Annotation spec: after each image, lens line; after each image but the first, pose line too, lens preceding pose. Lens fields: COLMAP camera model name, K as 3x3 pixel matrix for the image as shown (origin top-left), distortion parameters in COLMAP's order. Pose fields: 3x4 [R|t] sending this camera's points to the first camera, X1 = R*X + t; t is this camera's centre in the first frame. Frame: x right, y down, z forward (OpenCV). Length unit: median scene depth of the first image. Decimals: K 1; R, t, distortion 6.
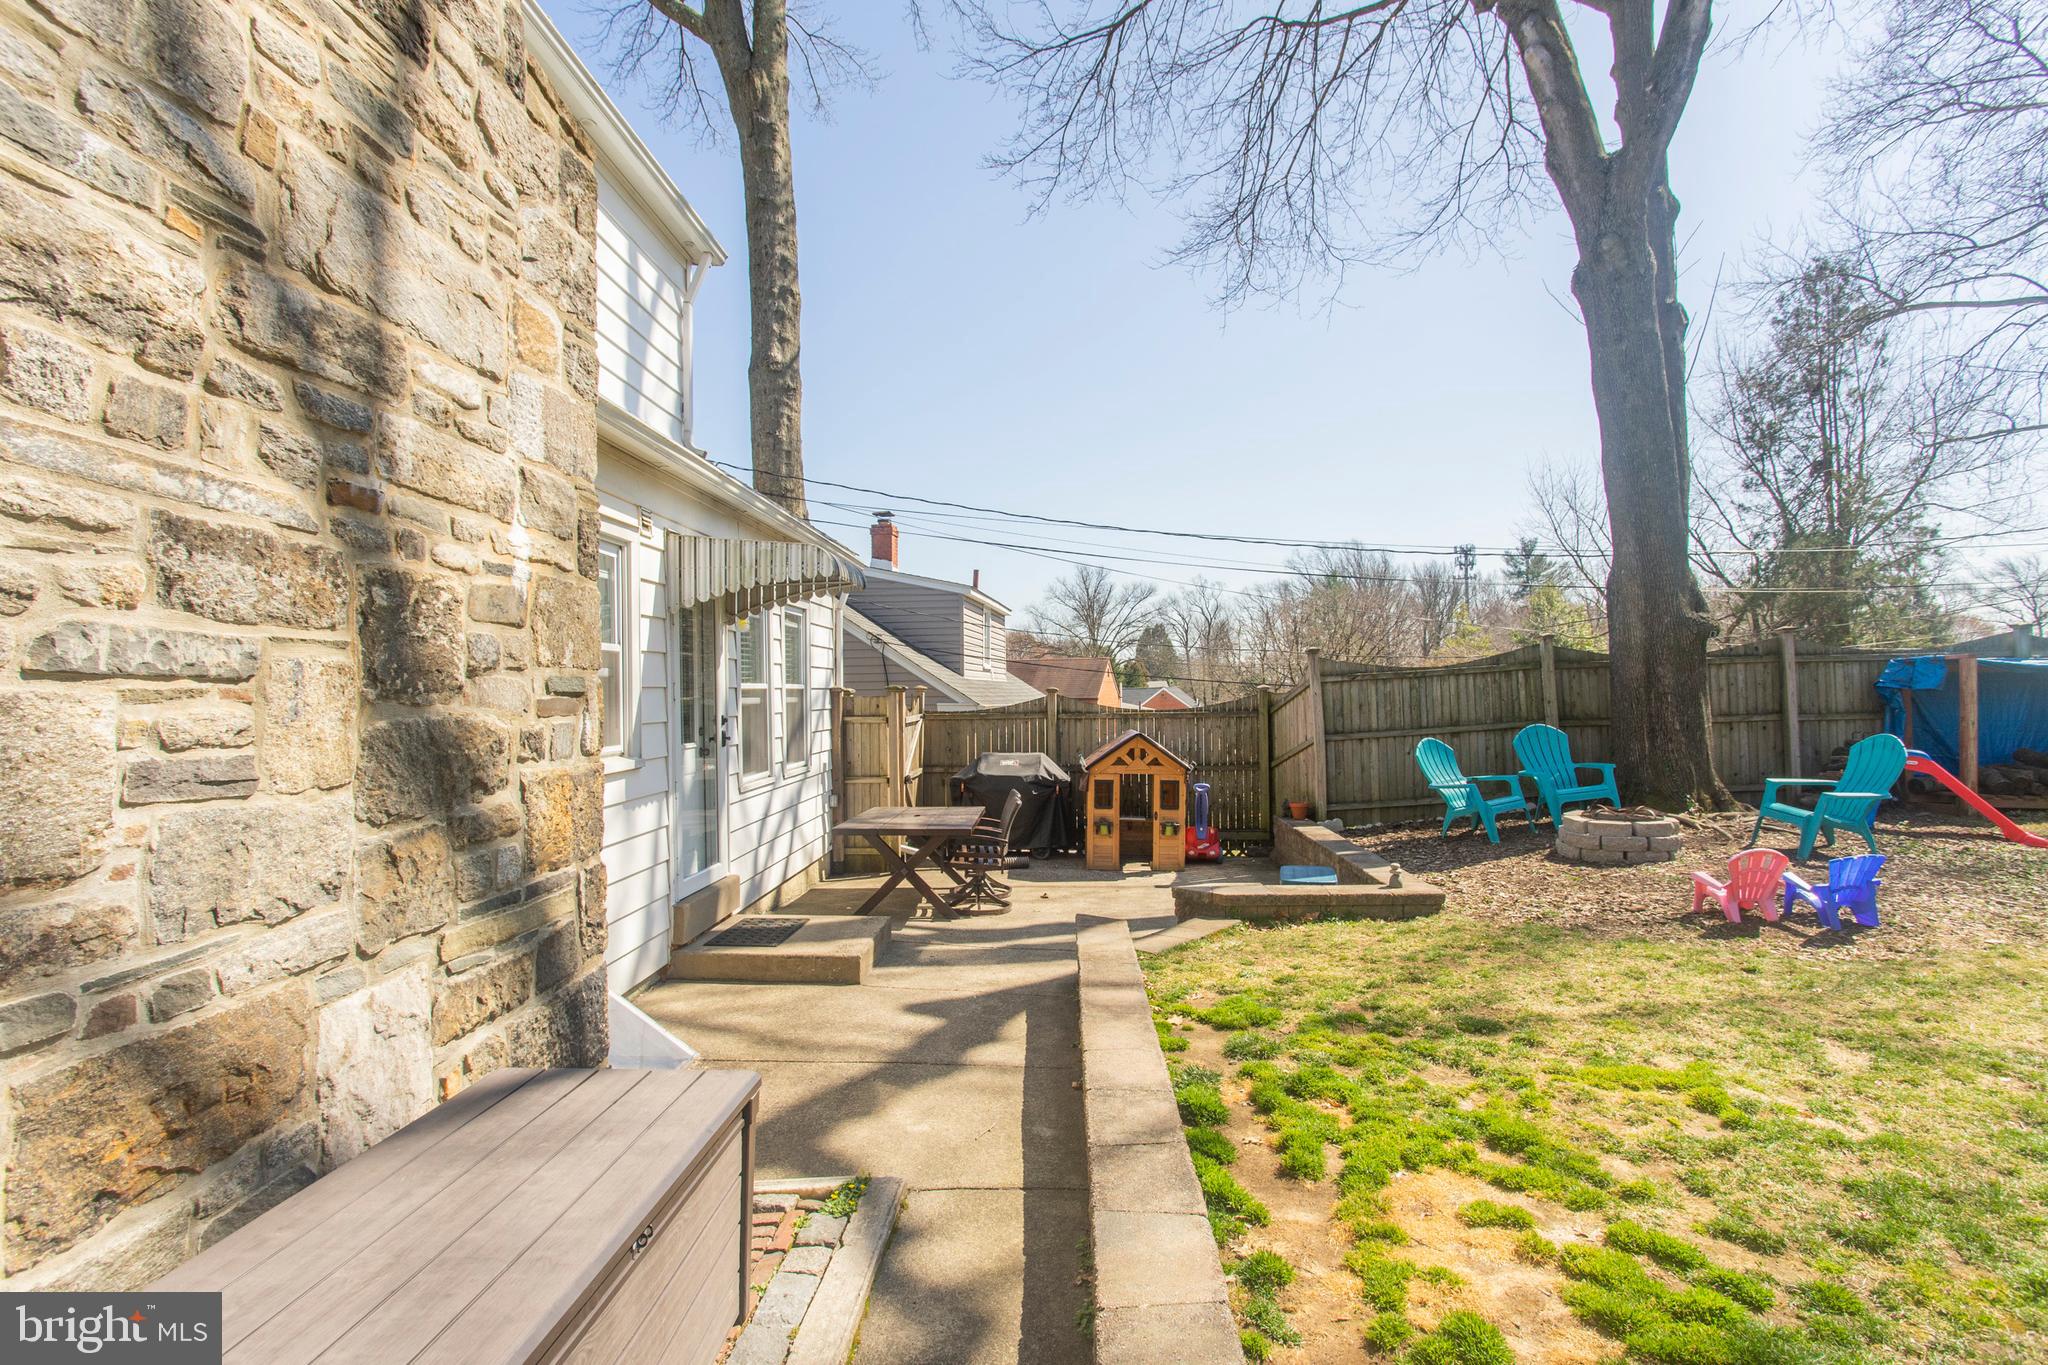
lens RADIAL K [[967.6, 0, 1026.3], [0, 967.6, 684.4], [0, 0, 1]] dist [-0.003675, 0.000340]
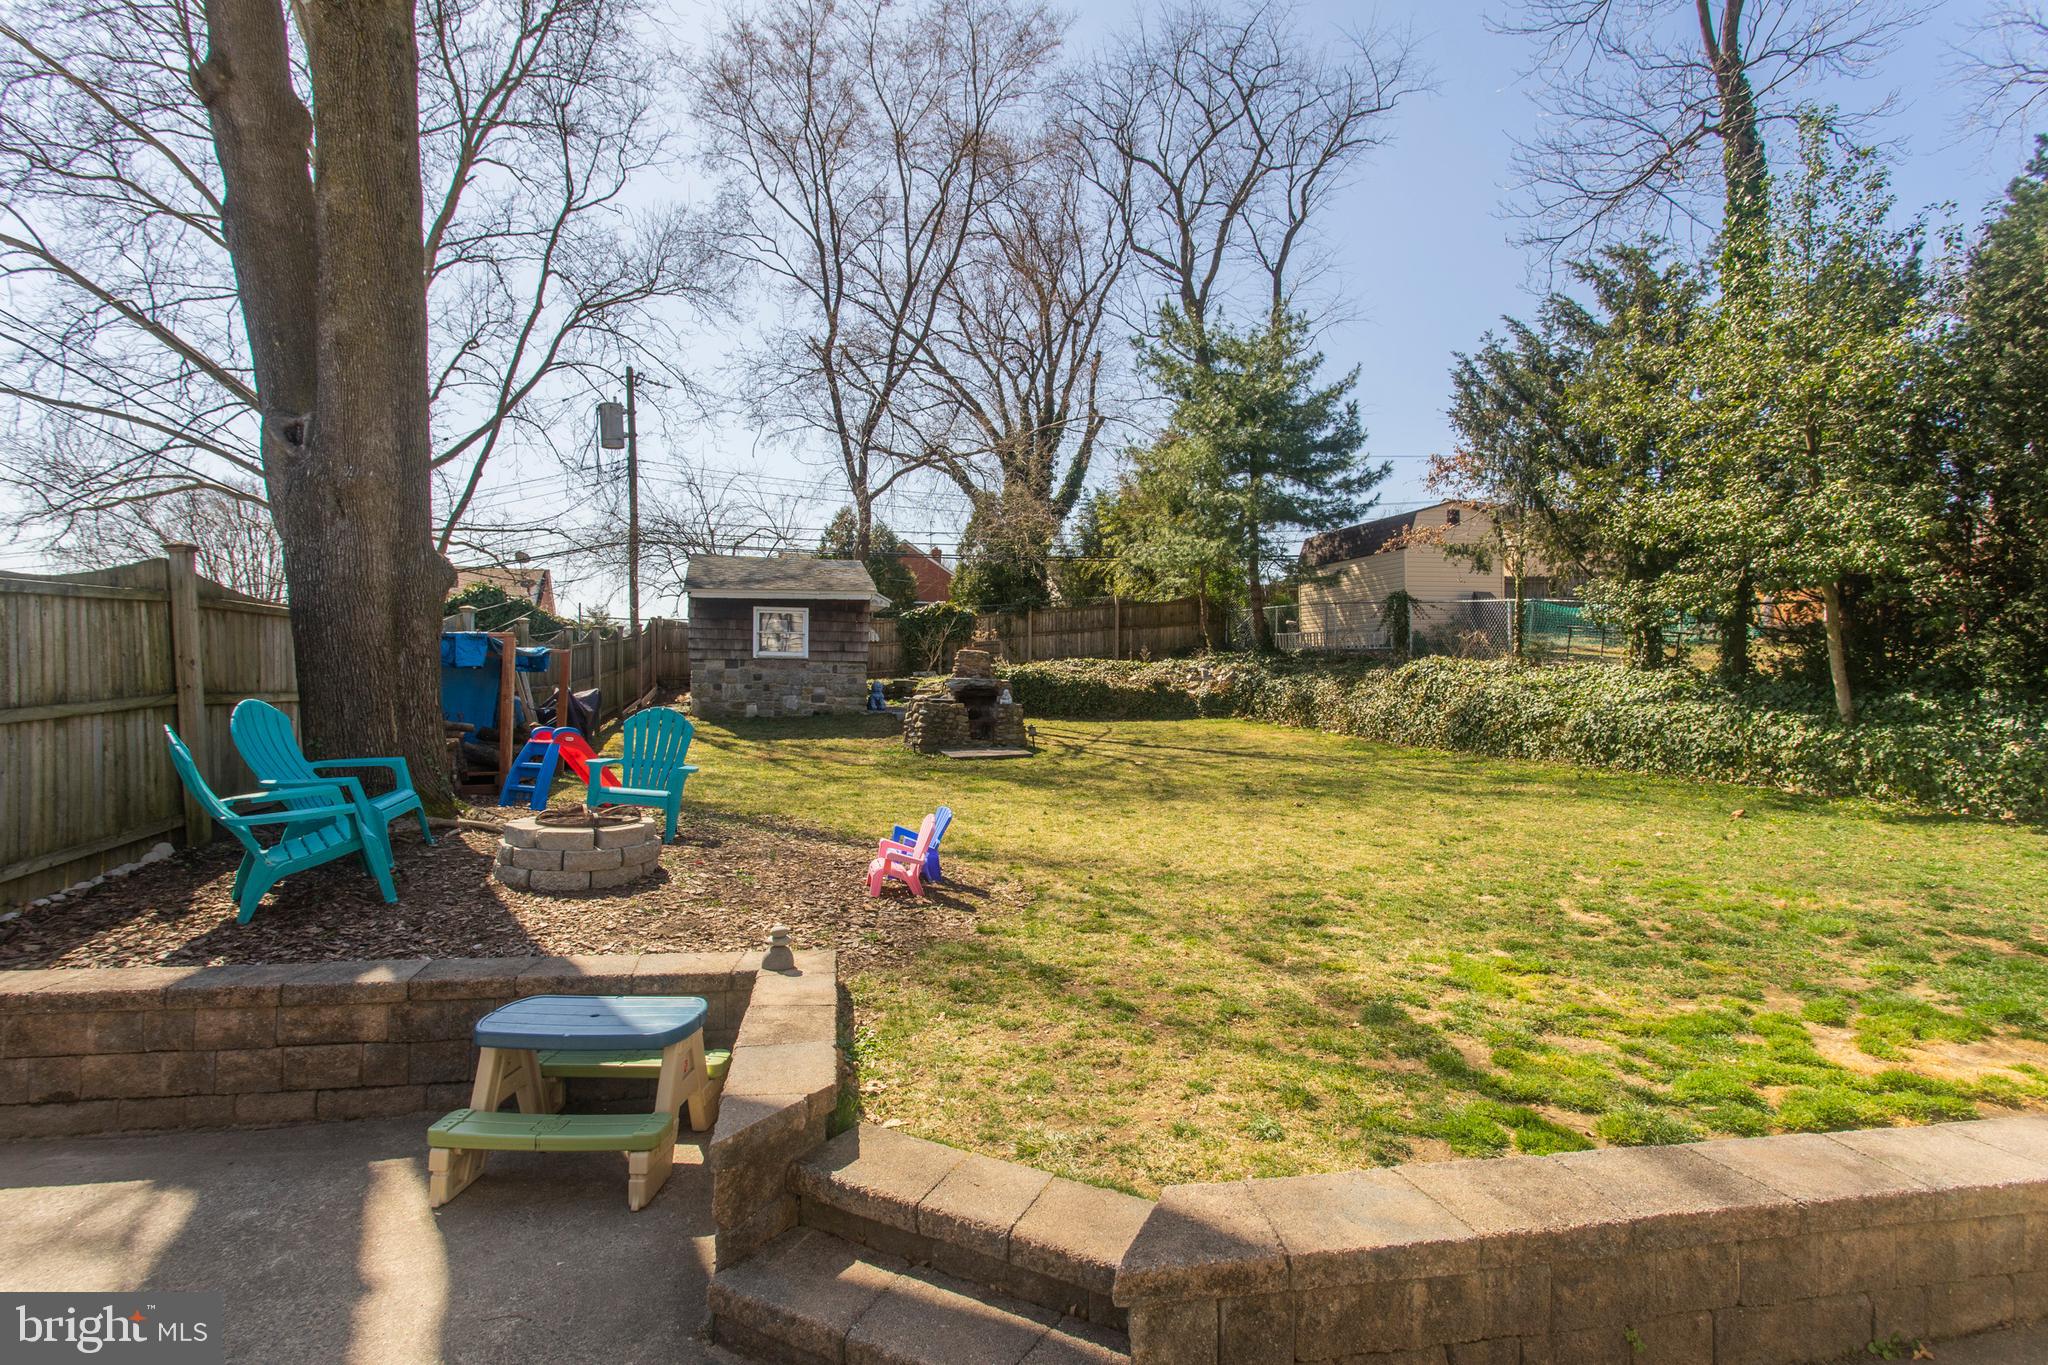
lens RADIAL K [[996.5, 0, 1031.7], [0, 996.5, 674.0], [0, 0, 1]] dist [-0.001071, 0.000475]
pose [[-0.228456, 0.033570, 0.972975, -0.149675], [-0.023112, 0.998937, -0.039892, 0.037668], [-0.973280, -0.031601, -0.227437, 0.657035]]
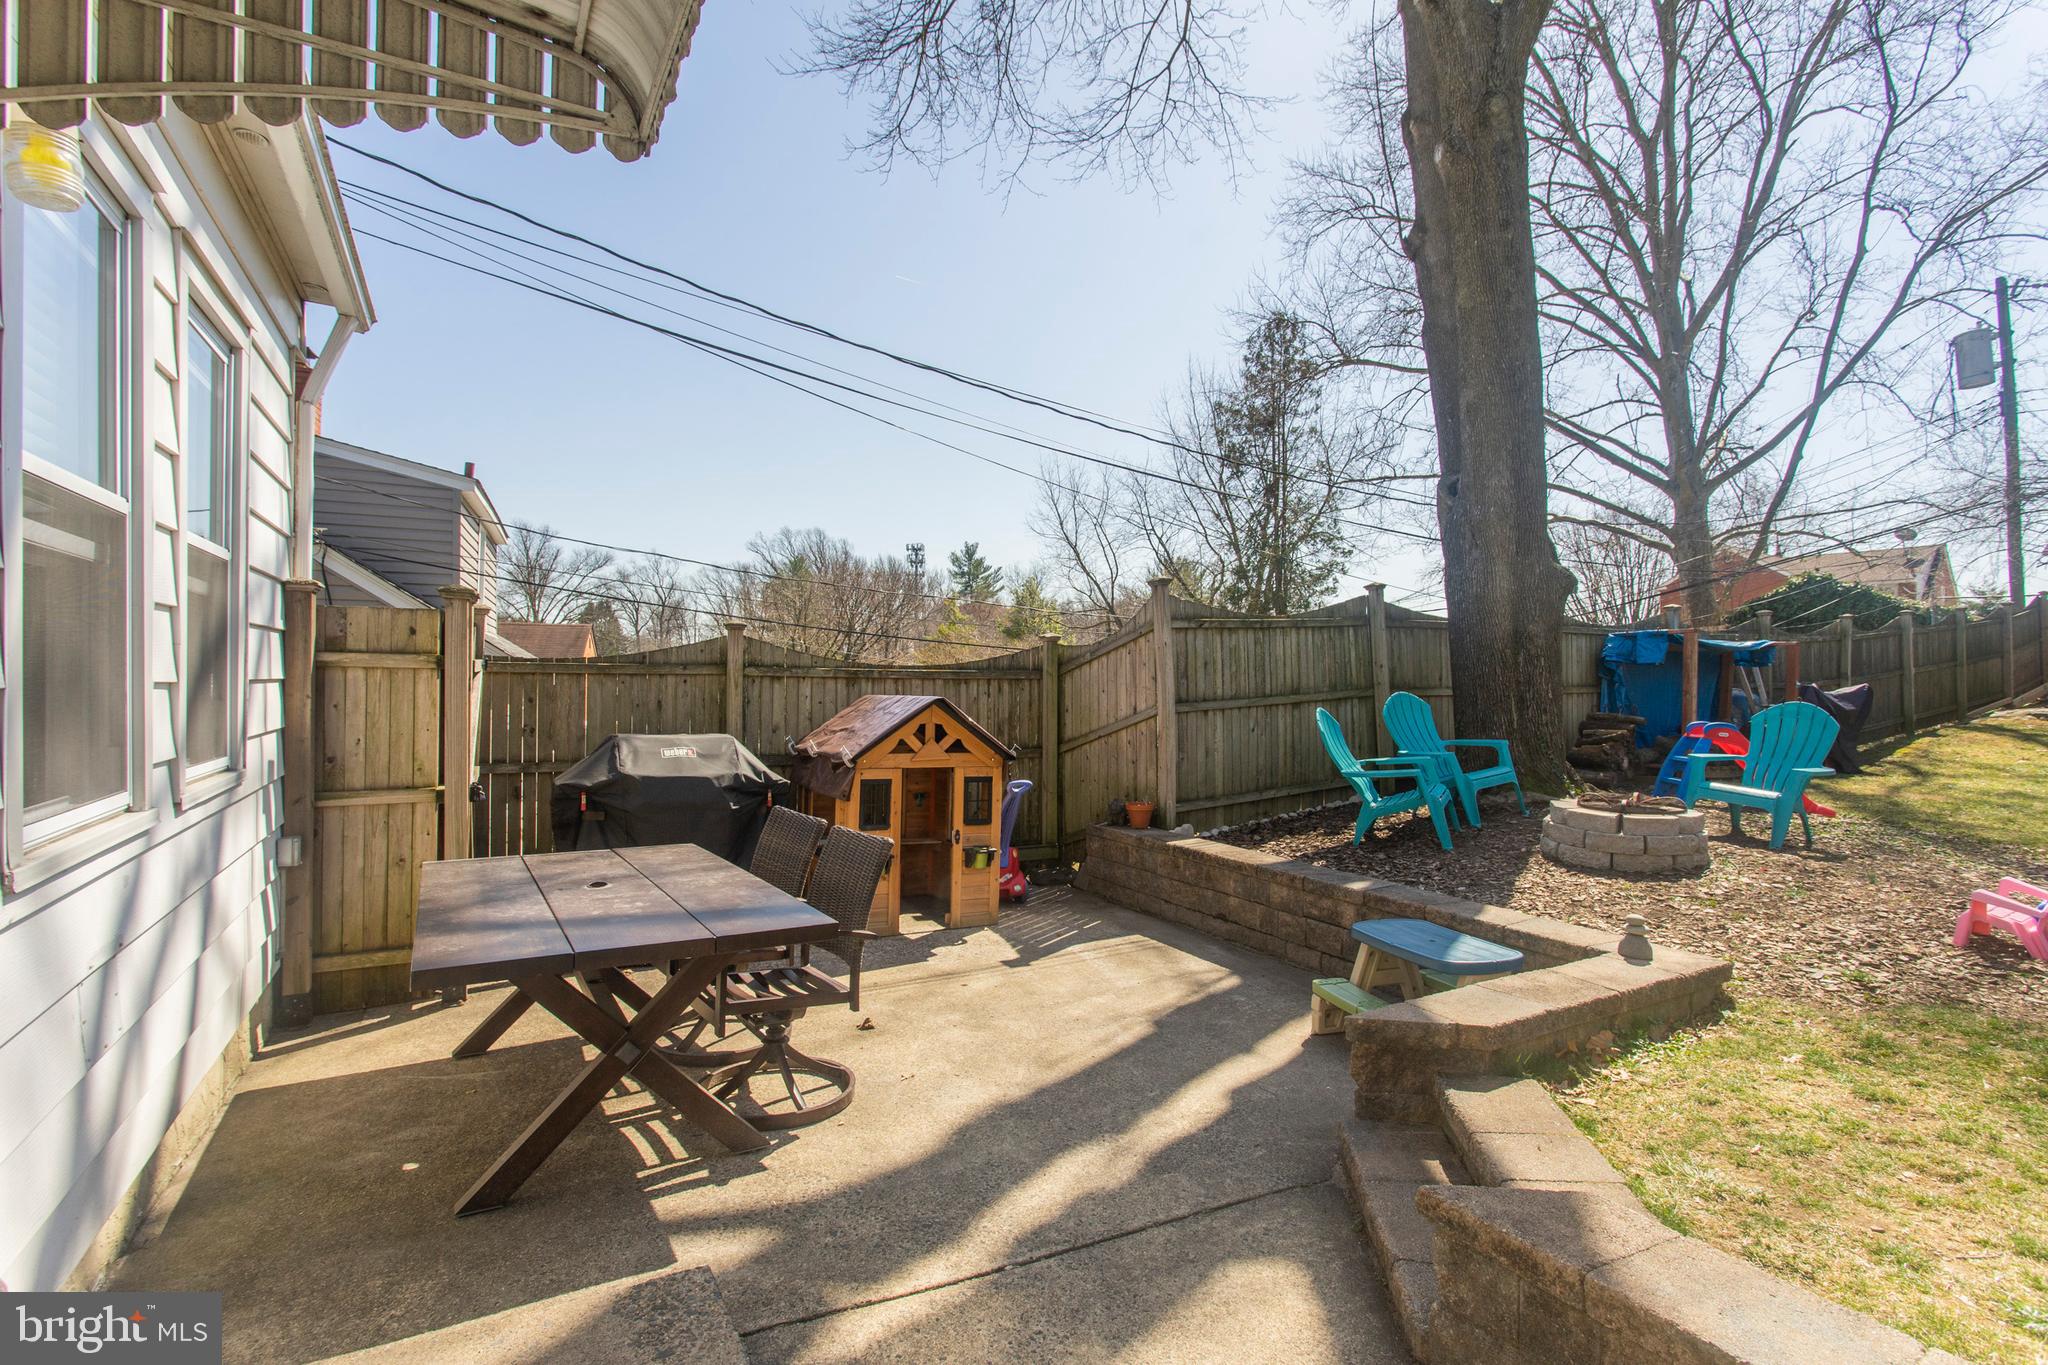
lens RADIAL K [[971.5, 0, 1026.6], [0, 971.5, 678.9], [0, 0, 1]] dist [-0.003349, 0.000520]
pose [[0.848512, 0.022087, 0.528716, -0.148528], [-0.025984, 0.999662, -0.000060, 0.037166], [-0.528538, -0.013687, 0.848799, 0.467616]]
